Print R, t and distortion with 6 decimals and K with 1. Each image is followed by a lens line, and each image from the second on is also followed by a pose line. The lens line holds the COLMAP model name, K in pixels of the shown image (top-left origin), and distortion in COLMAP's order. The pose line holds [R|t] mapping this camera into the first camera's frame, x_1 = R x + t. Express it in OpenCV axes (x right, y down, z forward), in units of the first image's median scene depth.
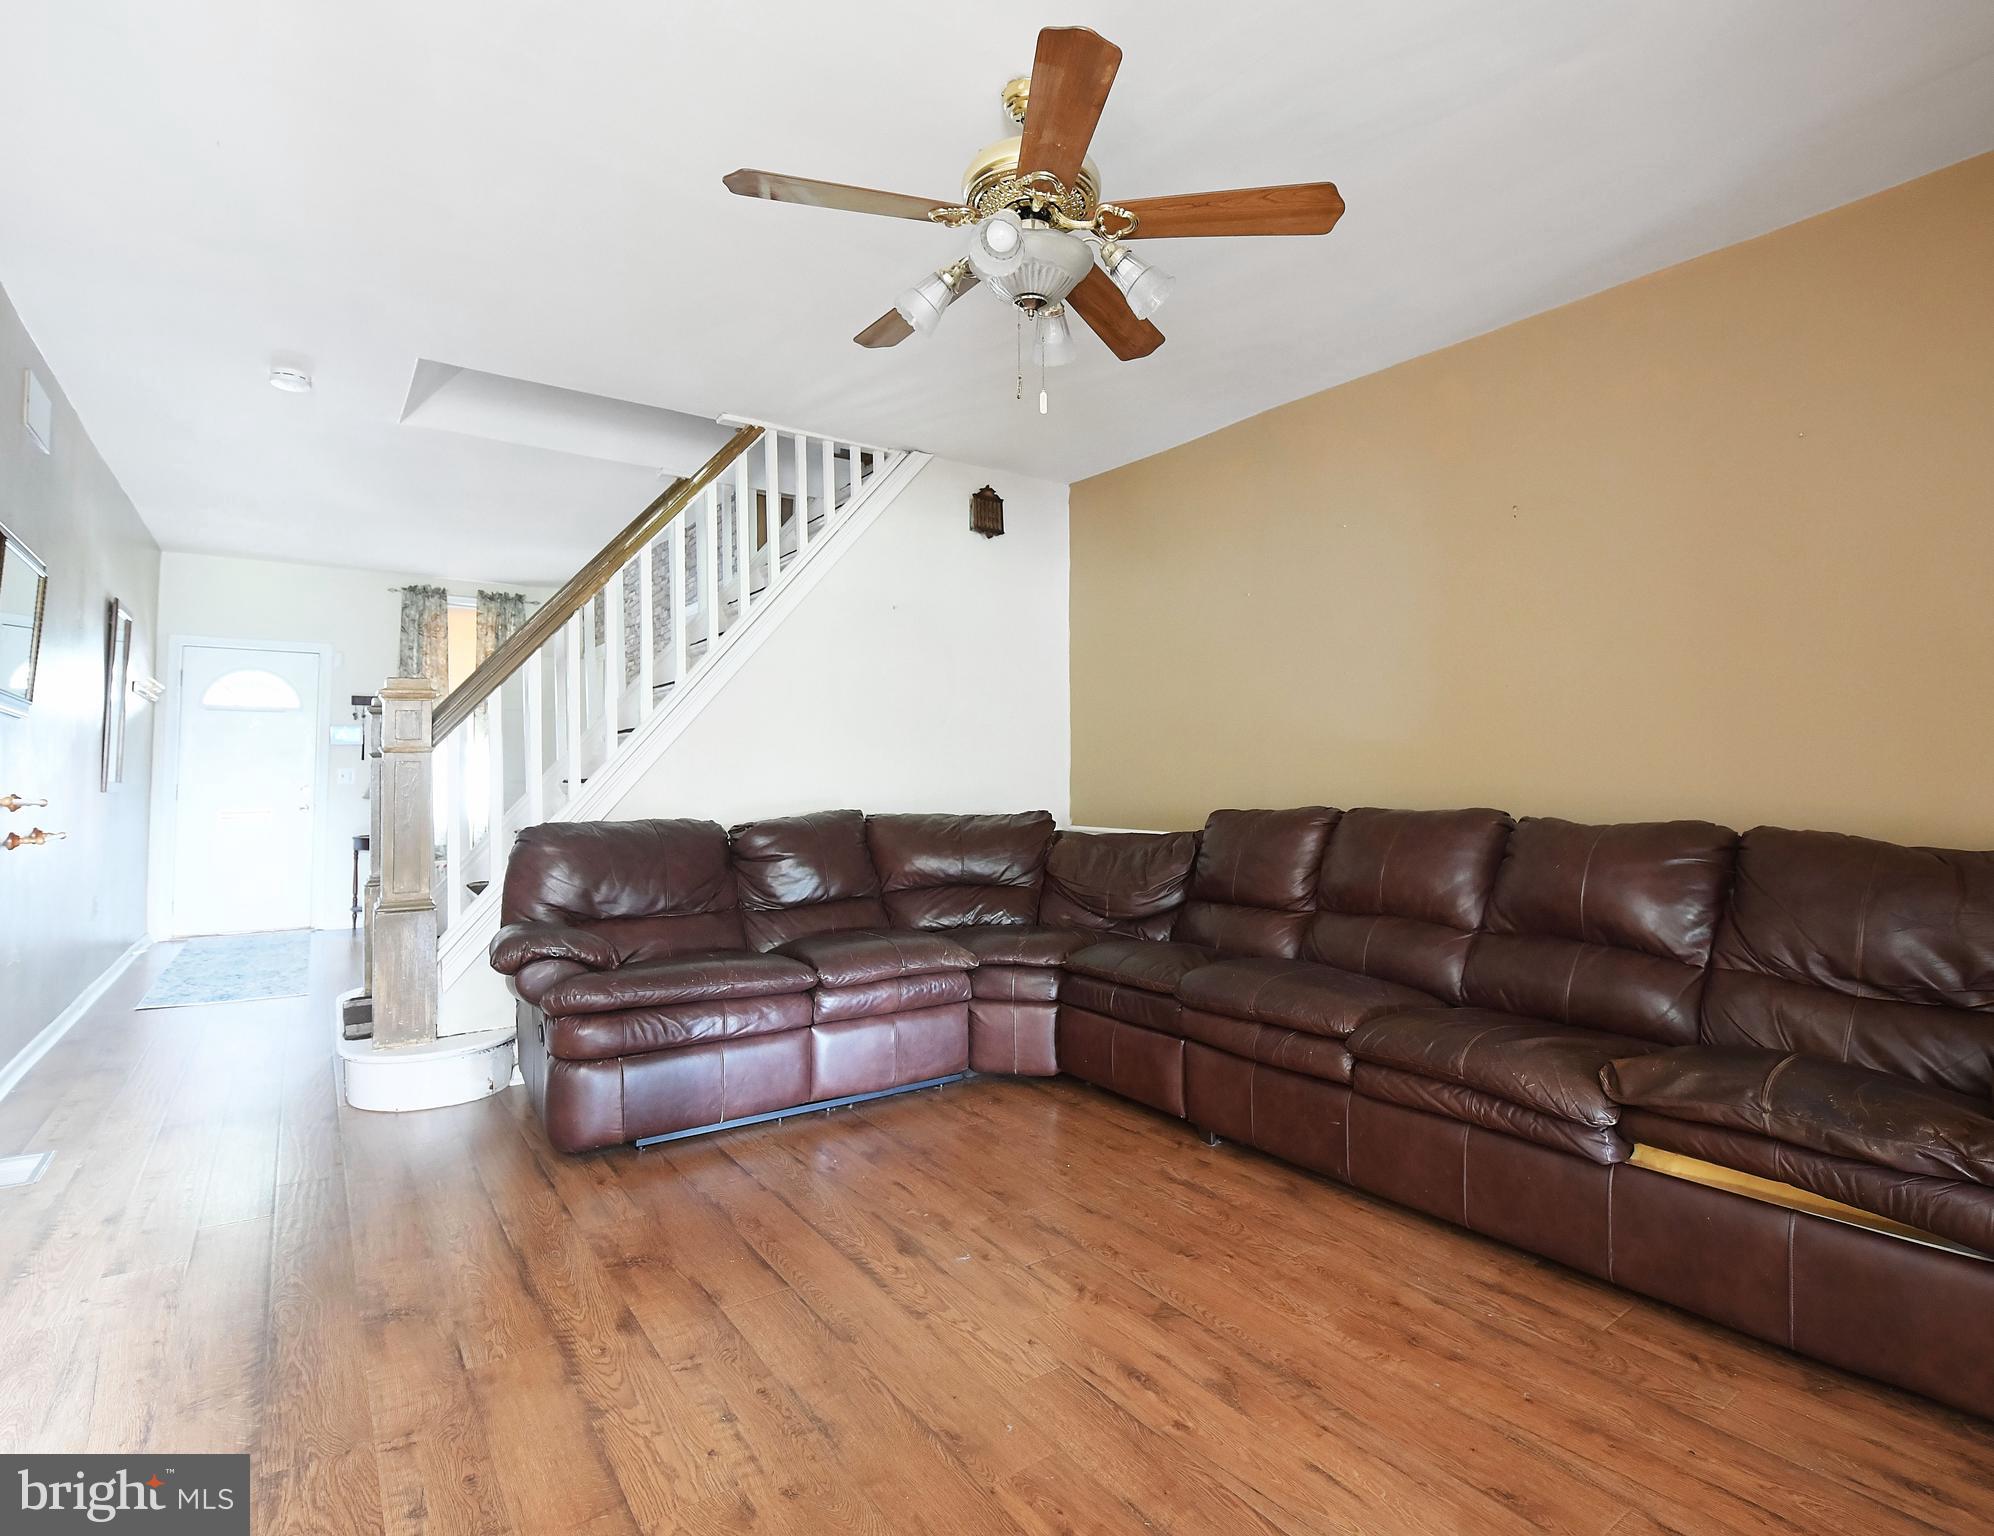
lens RADIAL K [[1001.2, 0, 997.0], [0, 1001.2, 768.0], [0, 0, 1]] dist [-0.013329, -0.001395]
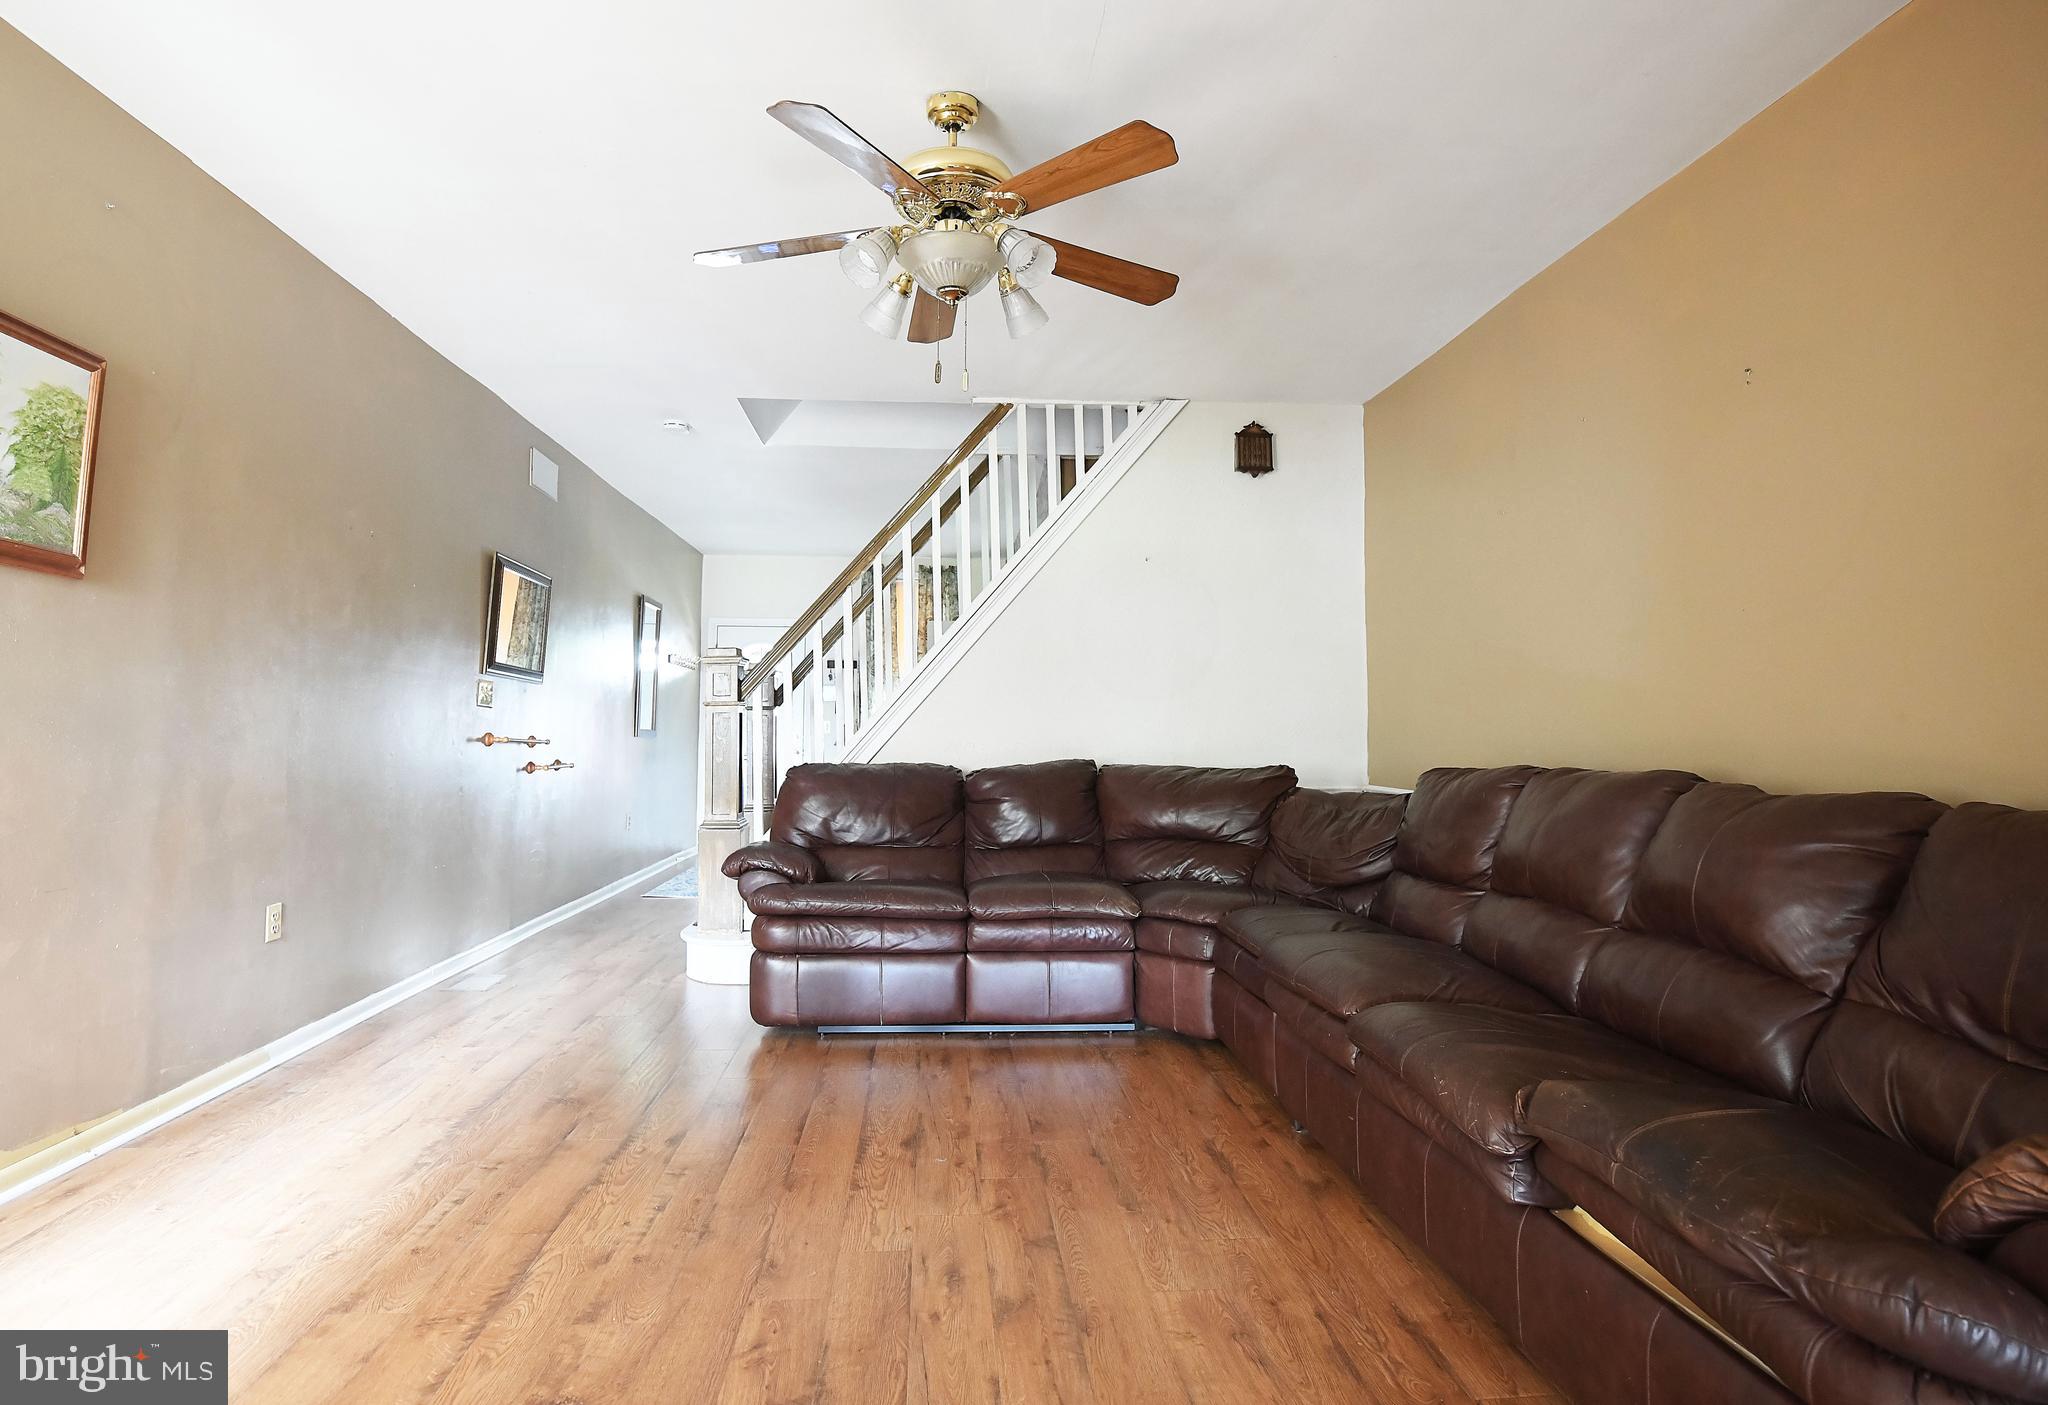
lens RADIAL K [[1056.4, 0, 972.5], [0, 1056.4, 717.1], [0, 0, 1]] dist [-0.003261, -0.000513]
pose [[0.843226, 0.000831, -0.537559, 0.620163], [-0.004091, 0.999980, -0.004872, 0.006900], [0.537544, 0.006308, 0.843212, 0.031183]]
